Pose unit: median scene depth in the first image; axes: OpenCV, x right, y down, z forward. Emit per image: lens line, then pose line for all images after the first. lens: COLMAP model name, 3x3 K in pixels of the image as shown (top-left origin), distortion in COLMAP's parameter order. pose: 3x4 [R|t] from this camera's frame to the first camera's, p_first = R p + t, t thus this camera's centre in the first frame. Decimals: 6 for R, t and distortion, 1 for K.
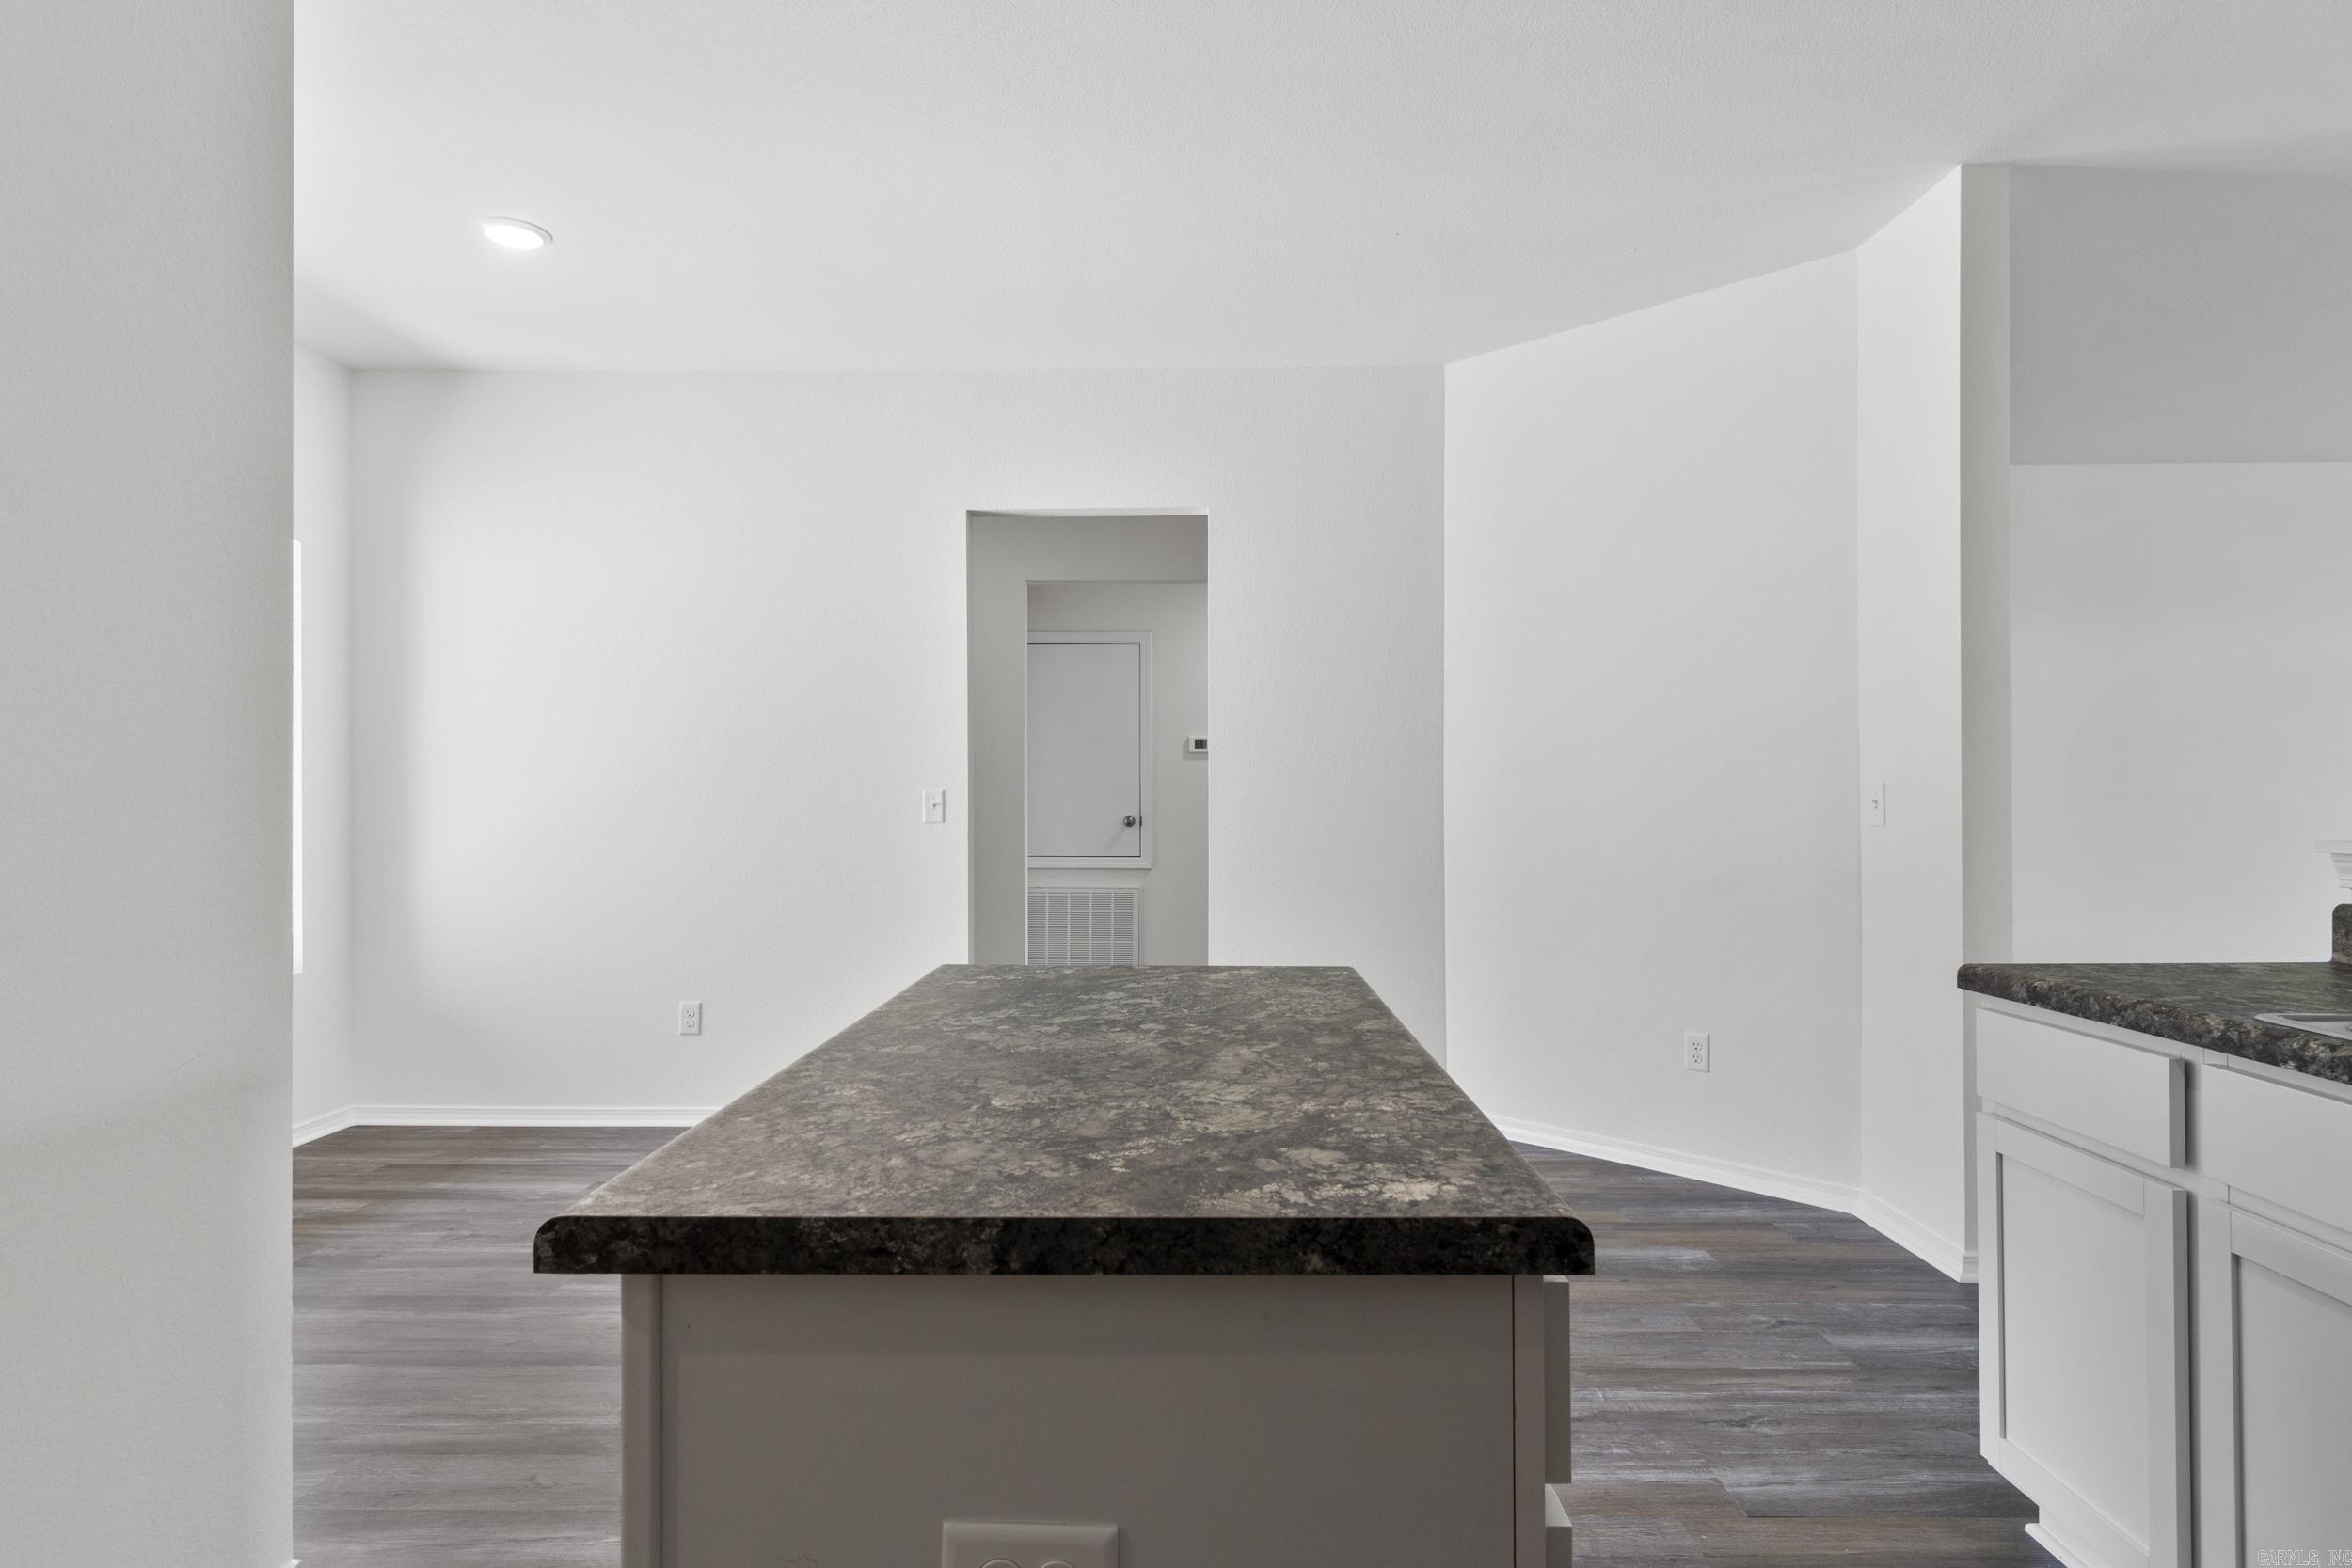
lens RADIAL K [[1290.7, 0, 1189.6], [0, 1290.7, 789.7], [0, 0, 1]] dist [0.004325, 0.002146]
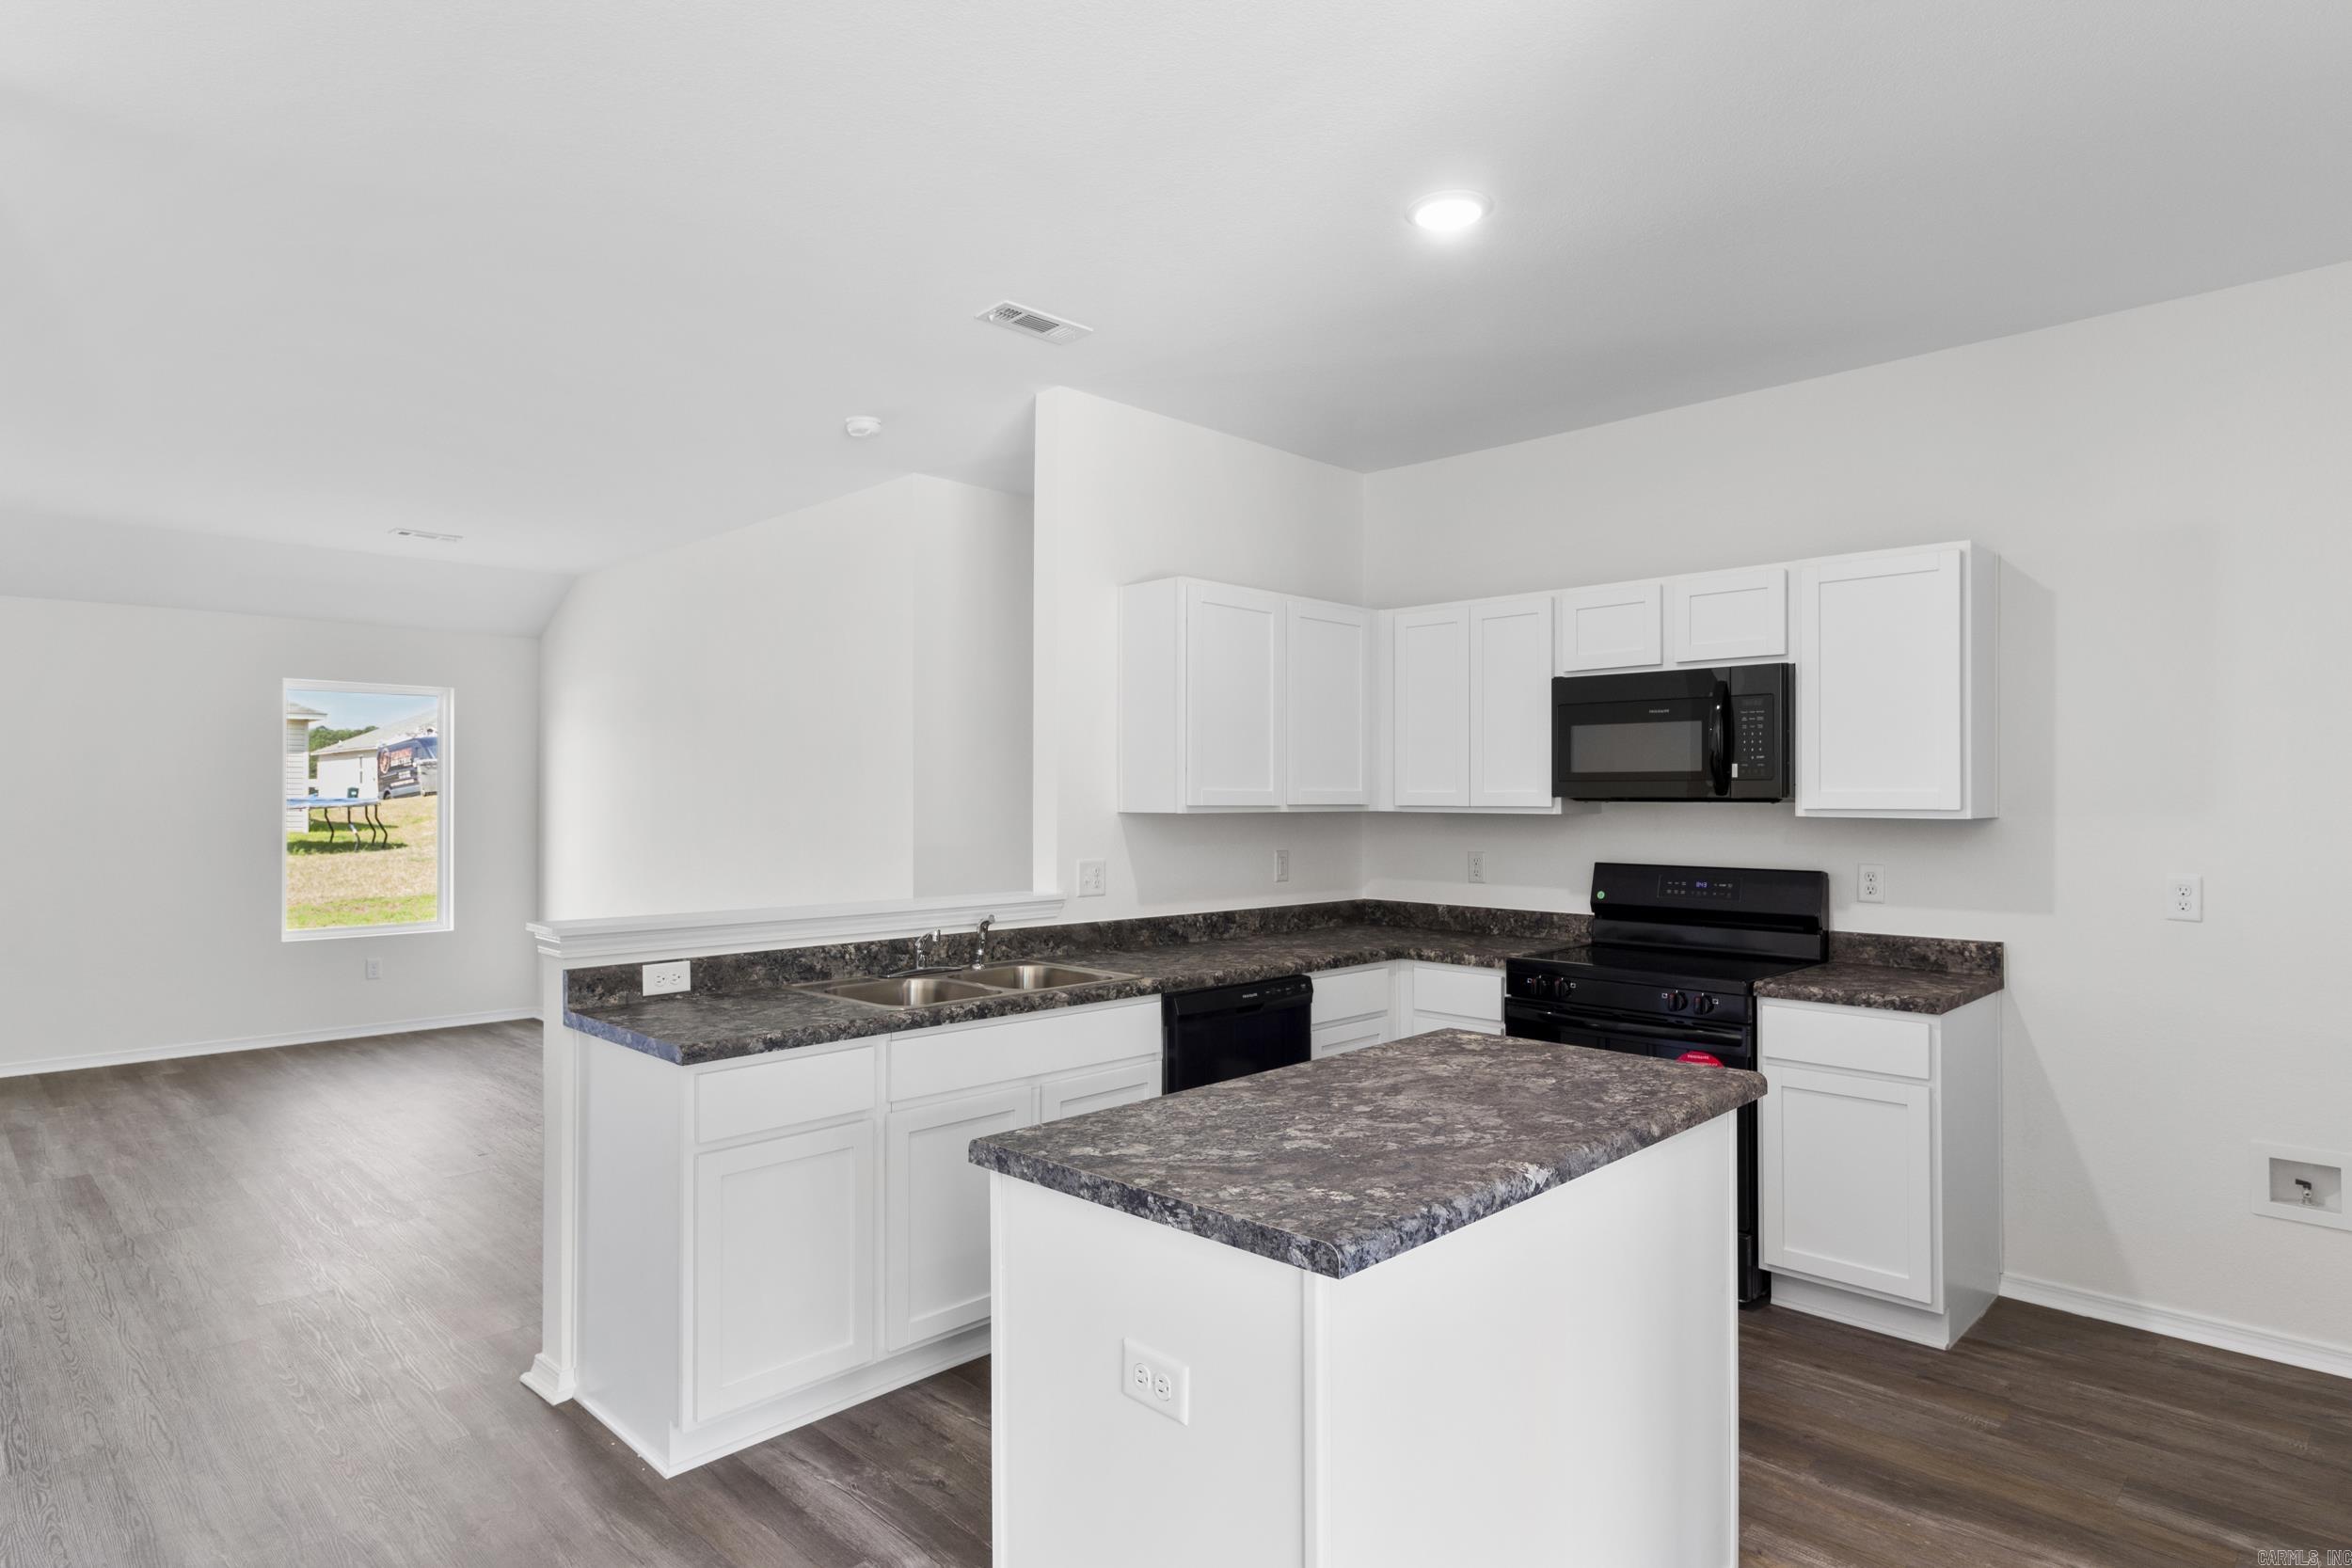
lens RADIAL K [[1290.7, 0, 1189.6], [0, 1290.7, 789.7], [0, 0, 1]] dist [0.004325, 0.002146]
pose [[-0.725014, 0.005605, 0.688711, -1.331553], [-0.002103, 0.999944, -0.010351, -0.218023], [-0.688731, -0.008953, -0.724962, 3.385438]]
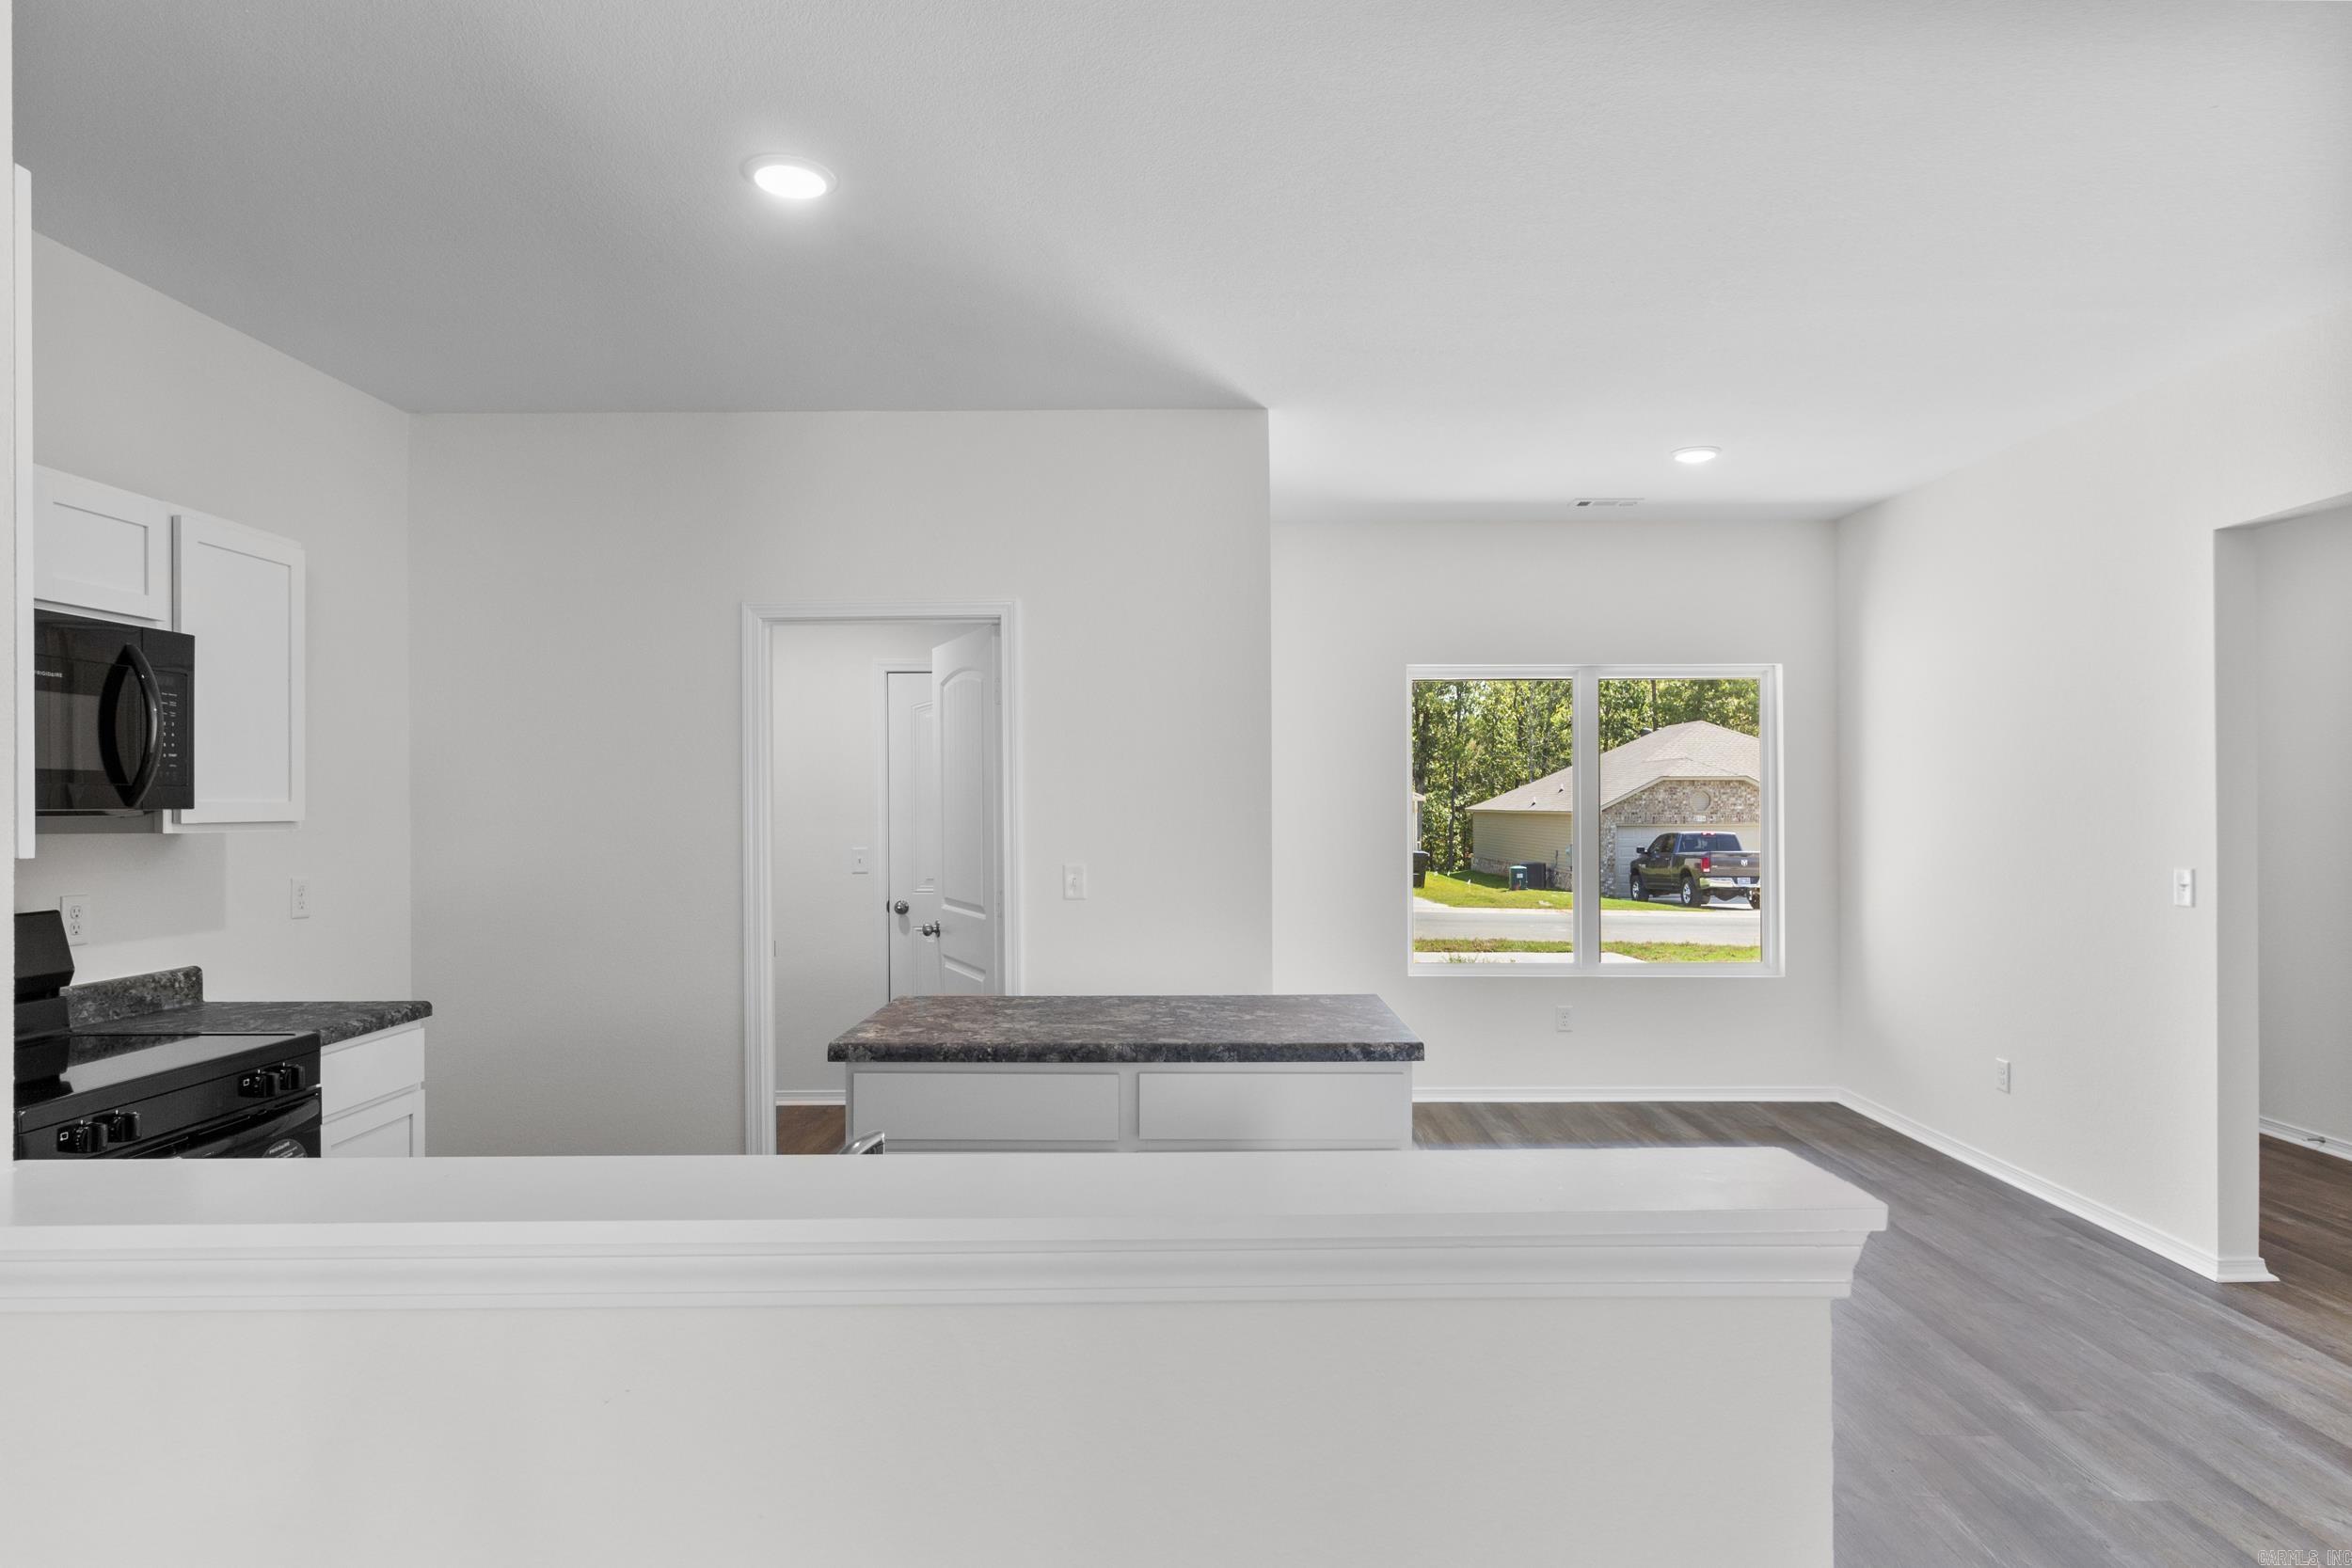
lens RADIAL K [[1288.0, 0, 1193.8], [0, 1288.0, 805.9], [0, 0, 1]] dist [0.000154, 0.000898]
pose [[0.012818, 0.003601, -0.999911, 3.084723], [0.008168, 0.999960, 0.003706, -0.237342], [0.999884, -0.008215, 0.012788, 1.633802]]
